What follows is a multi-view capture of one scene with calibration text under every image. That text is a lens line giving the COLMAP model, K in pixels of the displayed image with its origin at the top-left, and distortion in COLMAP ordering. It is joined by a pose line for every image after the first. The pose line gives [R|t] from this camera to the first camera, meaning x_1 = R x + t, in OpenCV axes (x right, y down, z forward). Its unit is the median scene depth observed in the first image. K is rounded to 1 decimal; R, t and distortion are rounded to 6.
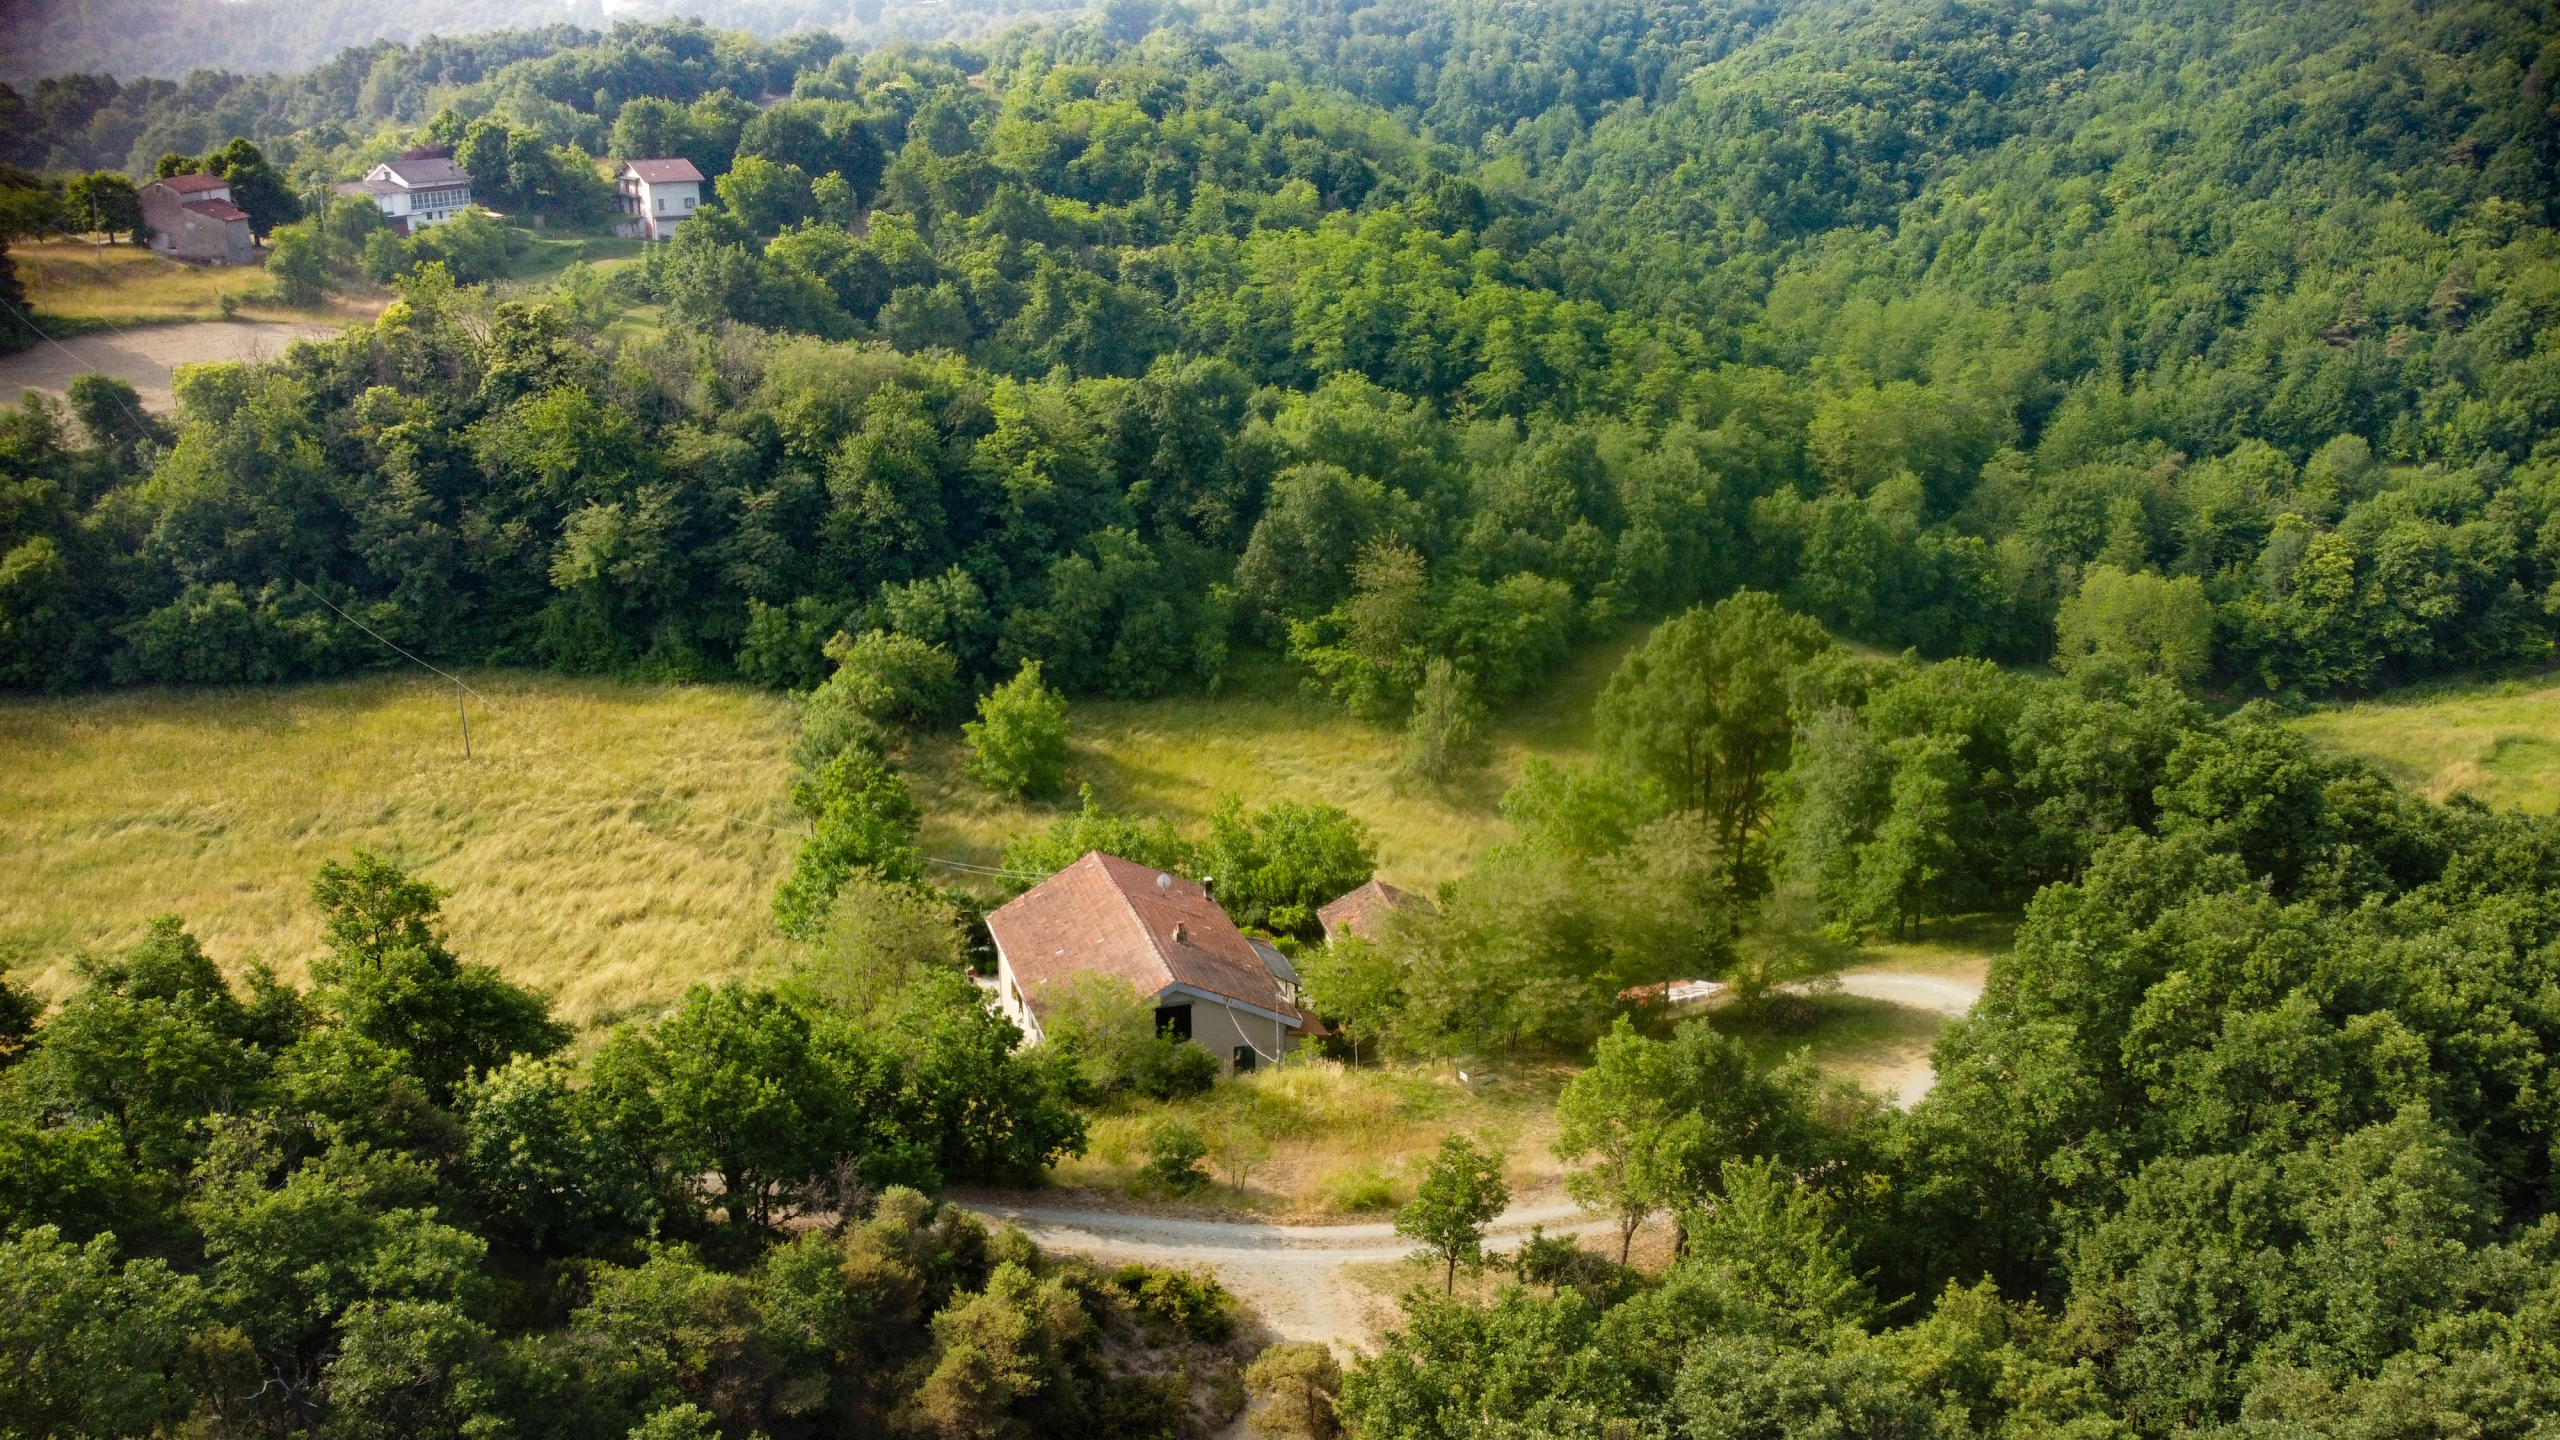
lens RADIAL K [[1921.6, 0, 1263.6], [0, 1921.6, 733.7], [0, 0, 1]] dist [-0.030611, 0.006866]
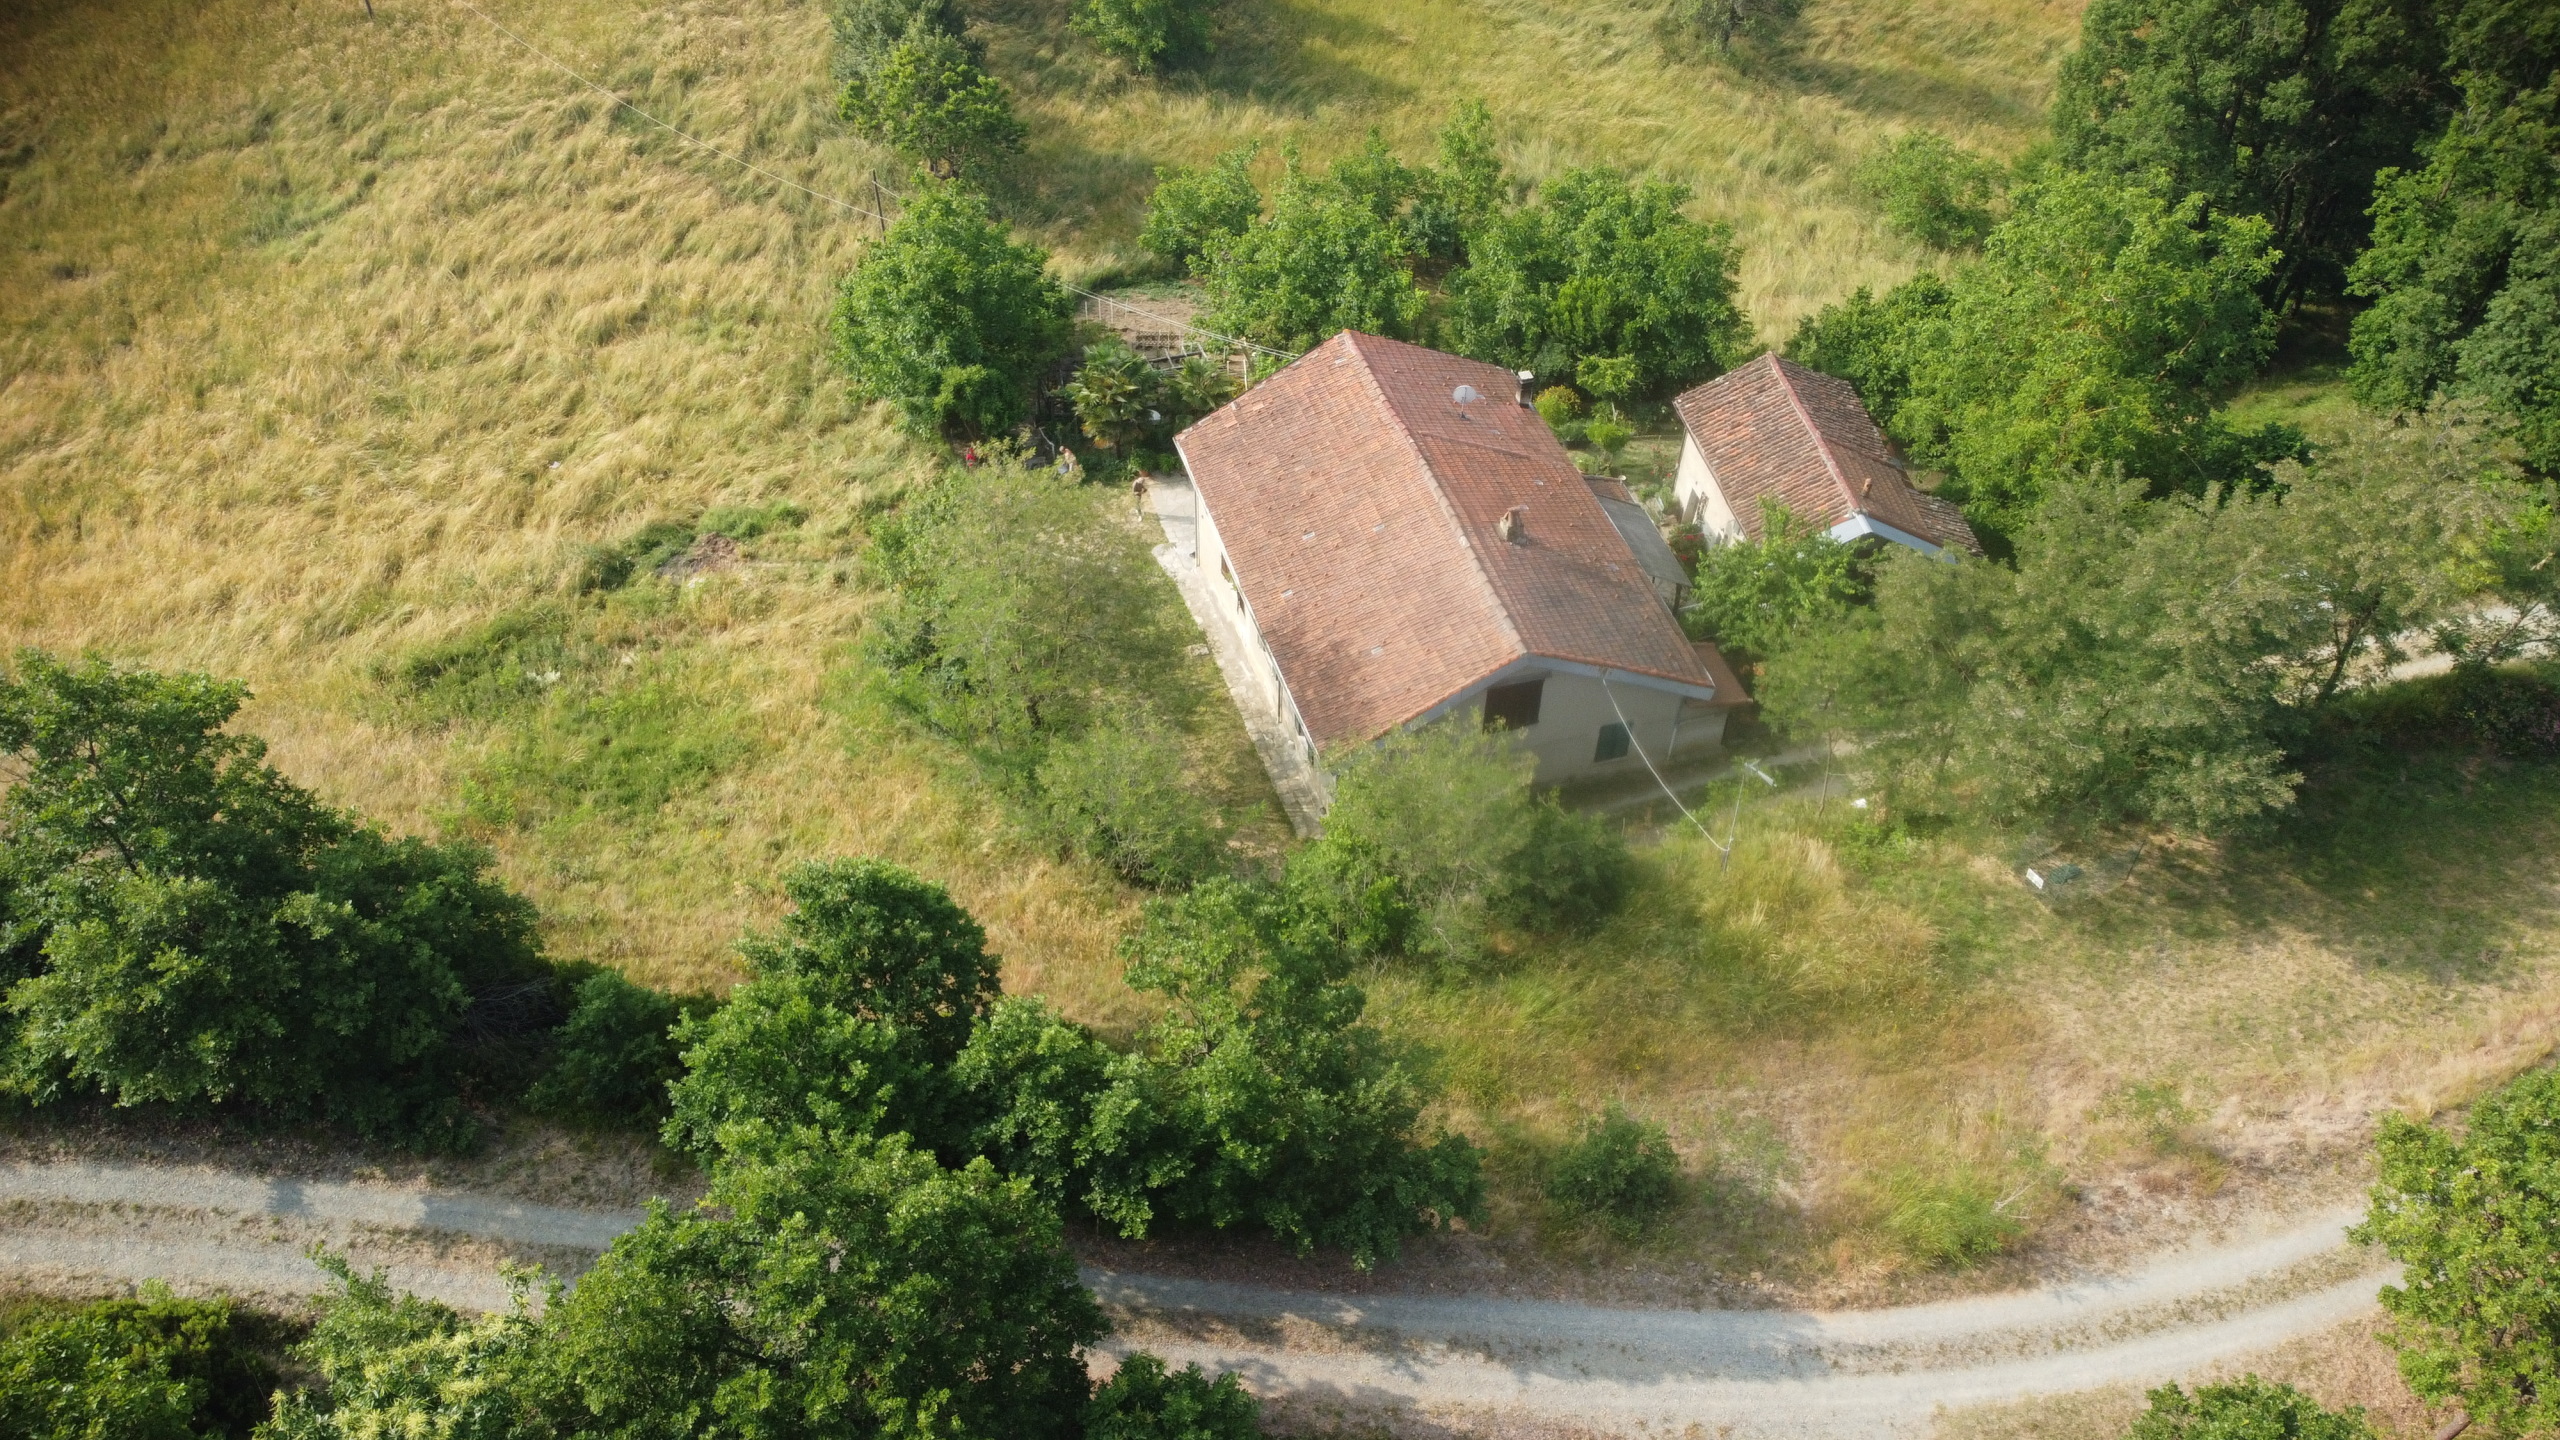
lens RADIAL K [[1925.1, 0, 1252.1], [0, 1925.1, 725.0], [0, 0, 1]] dist [-0.017417, 0.006456]
pose [[0.999412, 0.022765, -0.025631, -0.075284], [-0.008909, 0.894471, 0.447036, -0.077338], [0.033103, -0.446545, 0.894149, 0.290507]]
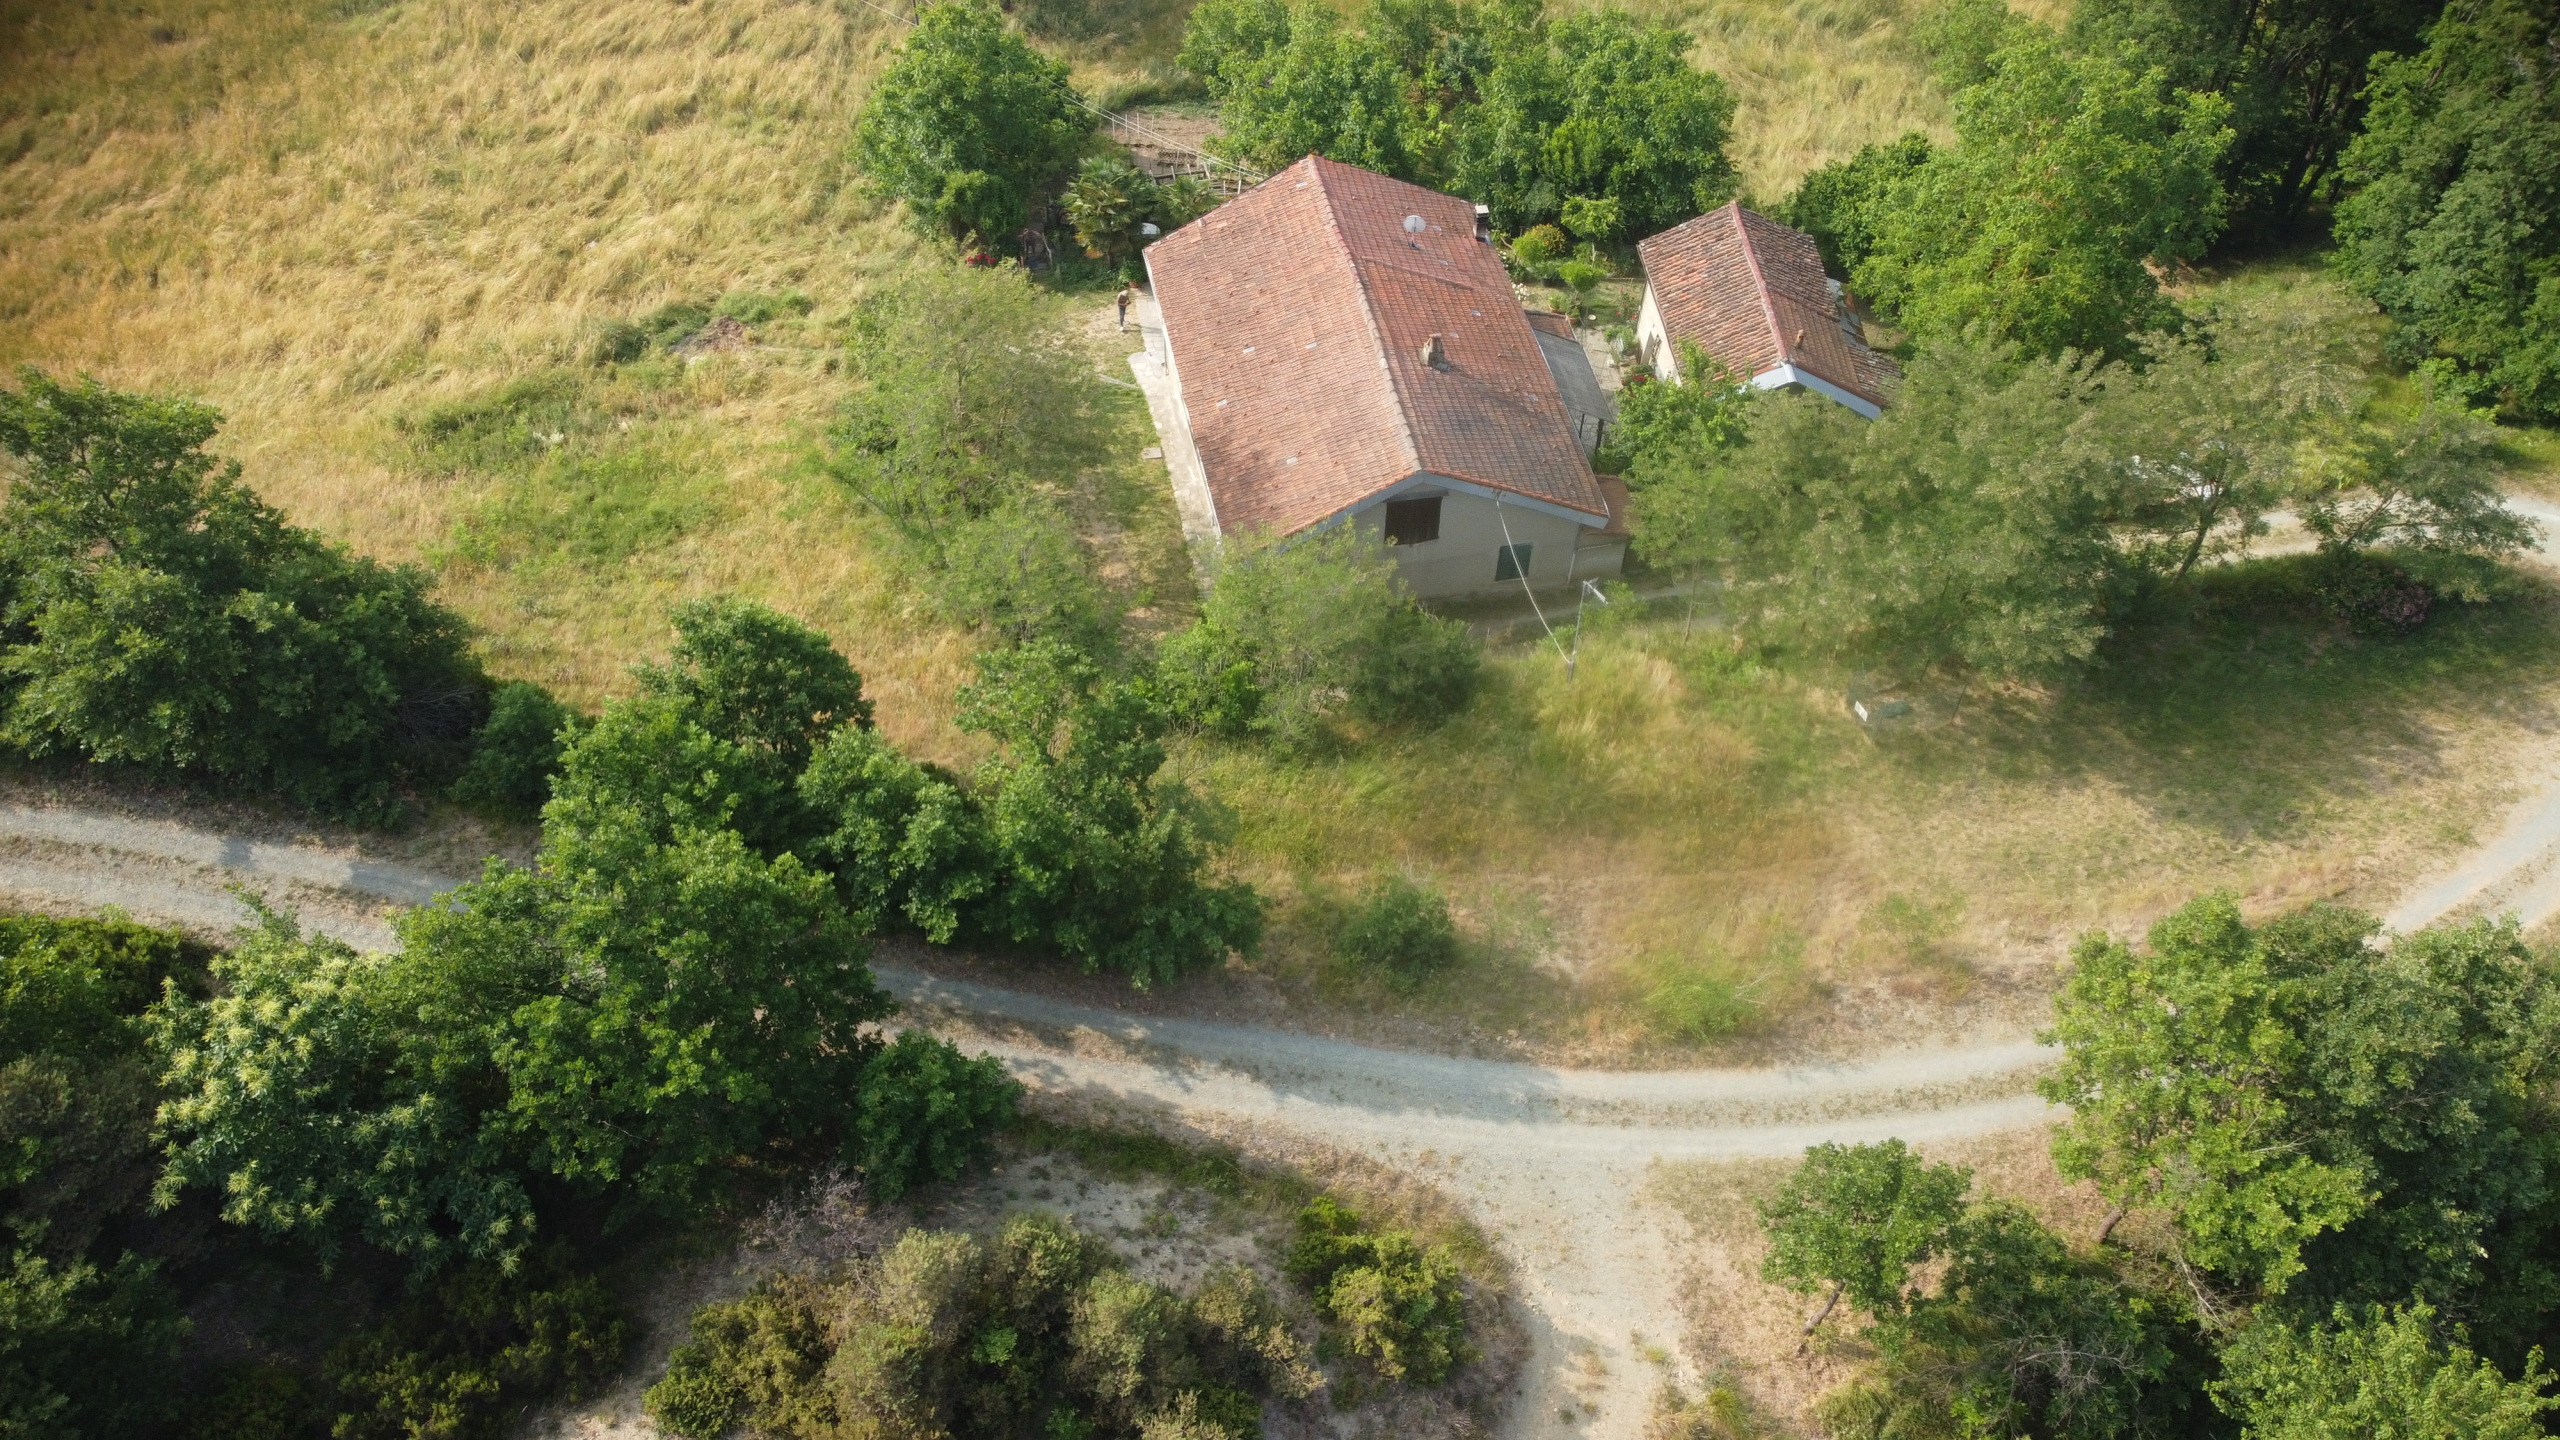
lens RADIAL K [[1929.6, 0, 1253.0], [0, 1929.6, 720.9], [0, 0, 1]] dist [-0.030659, 0.026639]
pose [[0.991327, 0.099899, -0.085390, -0.024841], [-0.041072, 0.852708, 0.520772, -0.086119], [0.124837, -0.512748, 0.849415, 0.260706]]
